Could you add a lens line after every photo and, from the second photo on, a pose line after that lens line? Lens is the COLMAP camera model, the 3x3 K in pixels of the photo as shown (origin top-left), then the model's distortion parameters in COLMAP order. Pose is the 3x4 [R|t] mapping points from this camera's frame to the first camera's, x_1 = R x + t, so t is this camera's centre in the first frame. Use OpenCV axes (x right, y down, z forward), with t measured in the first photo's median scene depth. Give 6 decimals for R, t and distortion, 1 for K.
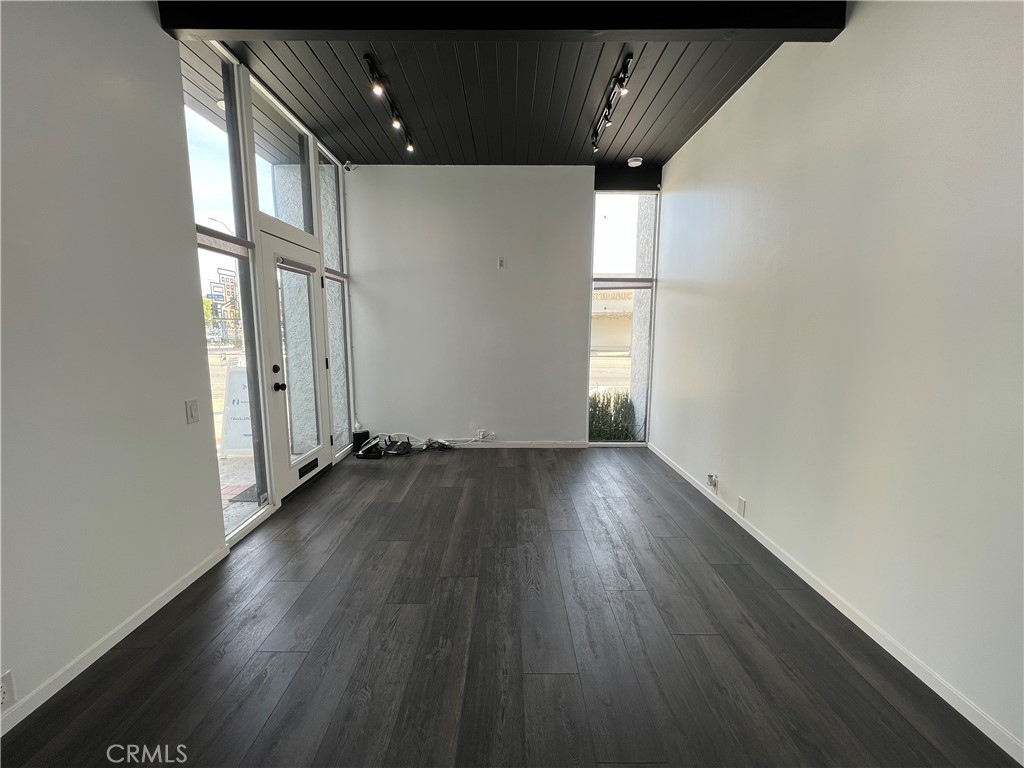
lens RADIAL K [[406.8, 0, 515.9], [0, 406.8, 383.9], [0, 0, 1]] dist [-0.001111, -0.000431]
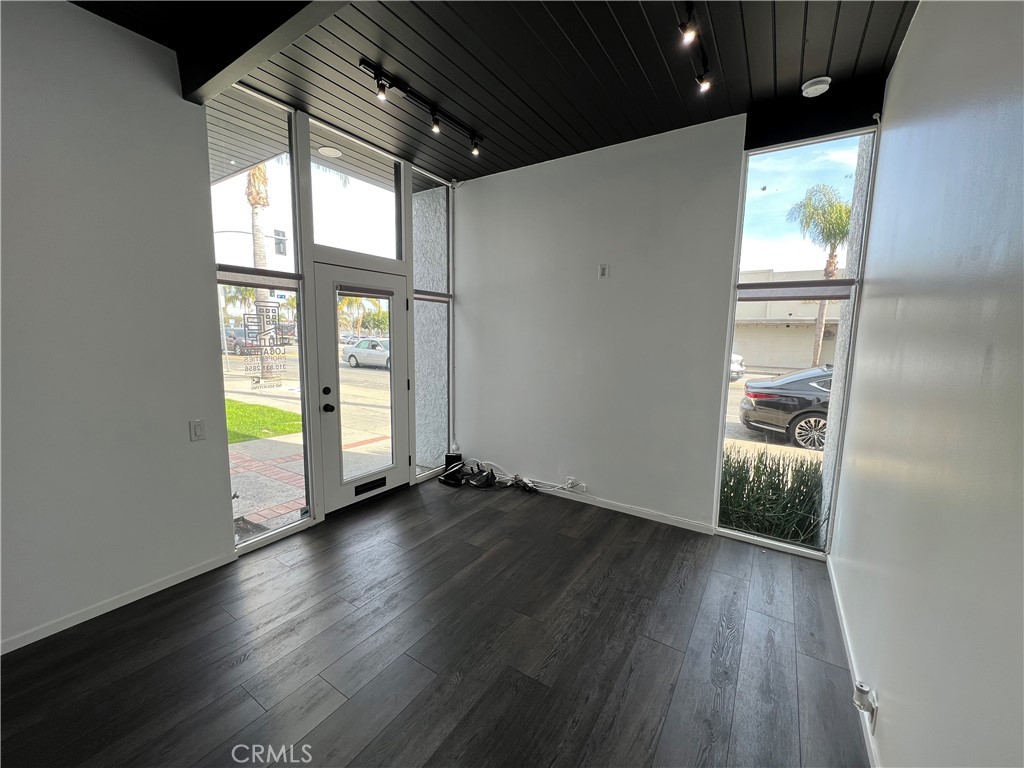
lens RADIAL K [[406.8, 0, 514.8], [0, 406.8, 385.0], [0, 0, 1]] dist [-0.001111, -0.000431]
pose [[0.833590, 0.081211, -0.546381, 0.277031], [-0.089677, 0.995908, 0.011210, -0.076305], [0.545056, 0.039654, 0.837462, 0.271382]]
